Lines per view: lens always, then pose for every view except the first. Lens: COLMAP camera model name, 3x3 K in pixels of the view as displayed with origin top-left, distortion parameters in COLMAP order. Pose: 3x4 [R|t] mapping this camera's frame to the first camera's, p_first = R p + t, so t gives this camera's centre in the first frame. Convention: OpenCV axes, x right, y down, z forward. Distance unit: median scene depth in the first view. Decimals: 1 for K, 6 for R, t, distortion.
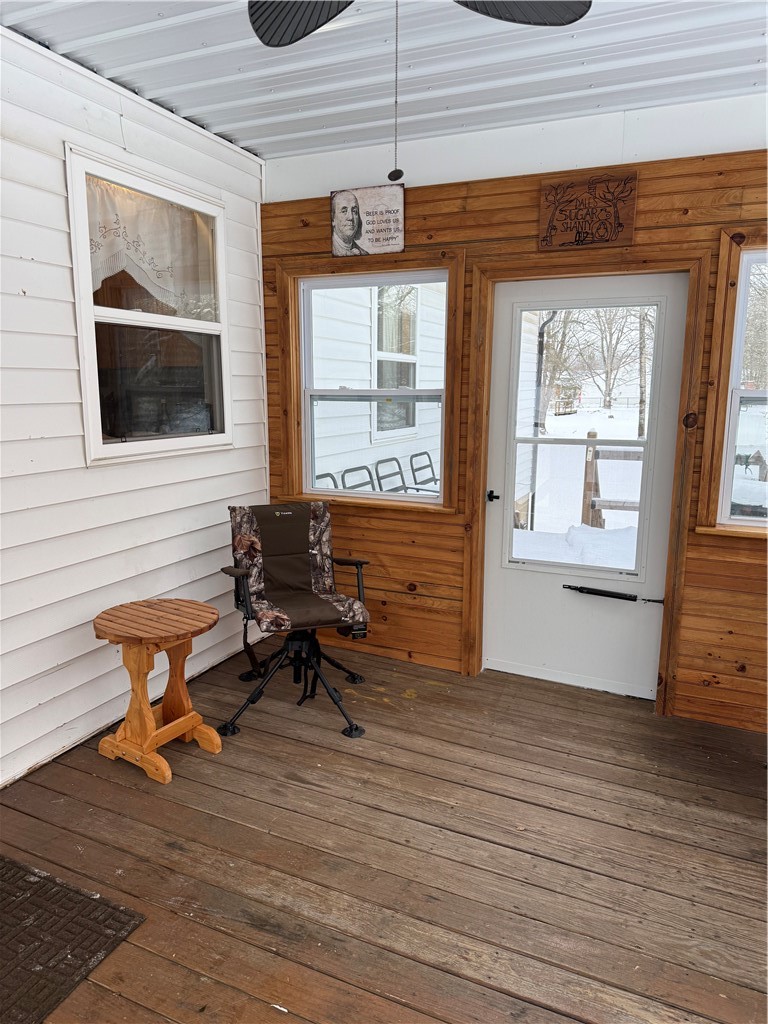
lens RADIAL K [[741.6, 0, 384.0], [0, 741.6, 512.0], [0, 0, 1]] dist [0.081494, -0.090018]
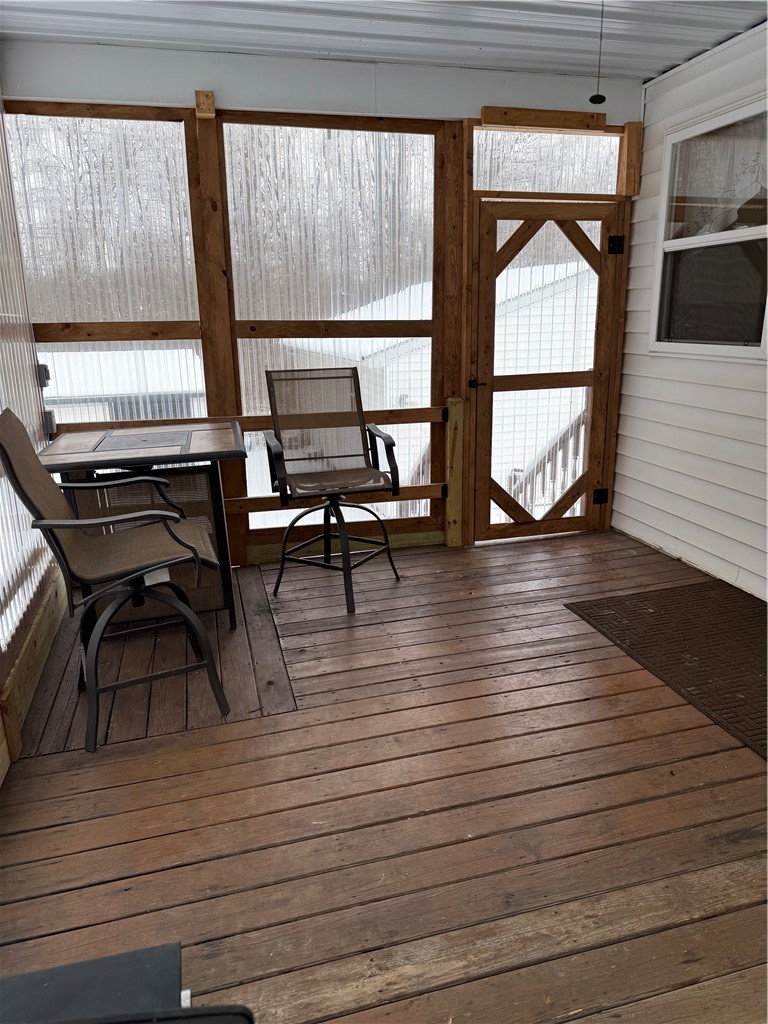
lens RADIAL K [[741.6, 0, 384.0], [0, 741.6, 512.0], [0, 0, 1]] dist [0.081494, -0.090018]
pose [[-0.792154, 0.157889, -0.589544, 0.452439], [-0.102217, 0.917993, 0.383198, -0.113318], [0.601700, 0.363814, -0.711053, 0.771768]]
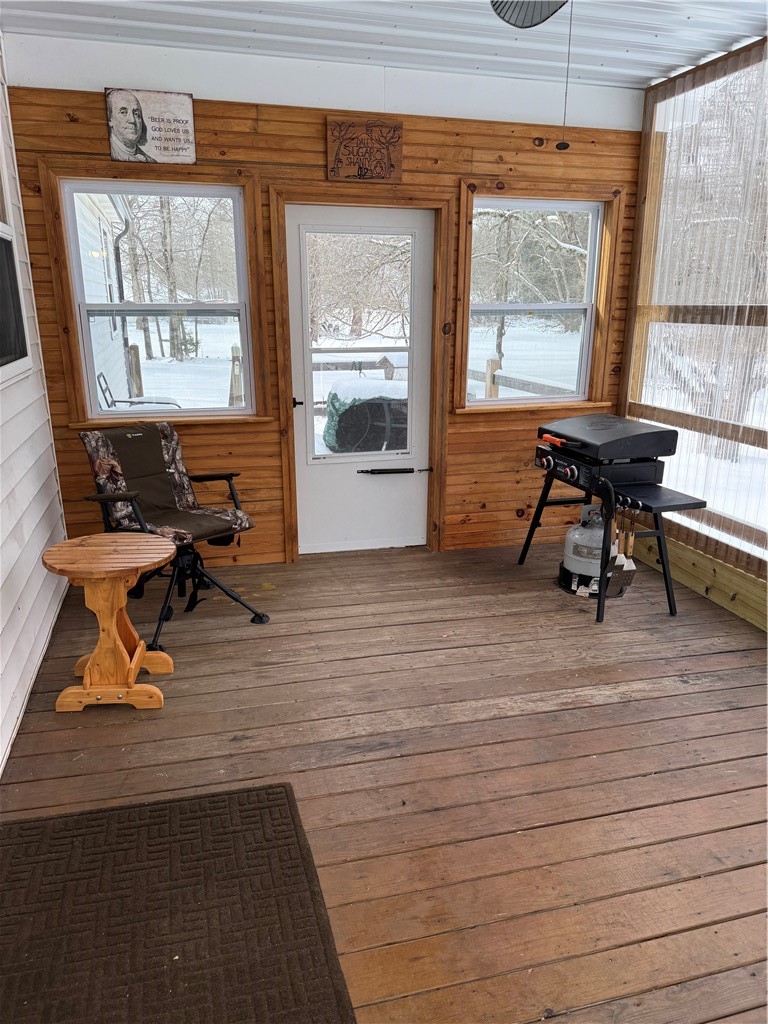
lens RADIAL K [[741.6, 0, 384.0], [0, 741.6, 512.0], [0, 0, 1]] dist [0.081494, -0.090018]
pose [[0.766510, -0.178946, 0.616799, -0.501673], [0.114957, 0.983116, 0.142362, -0.003035], [-0.631860, -0.038216, 0.774139, 0.036850]]
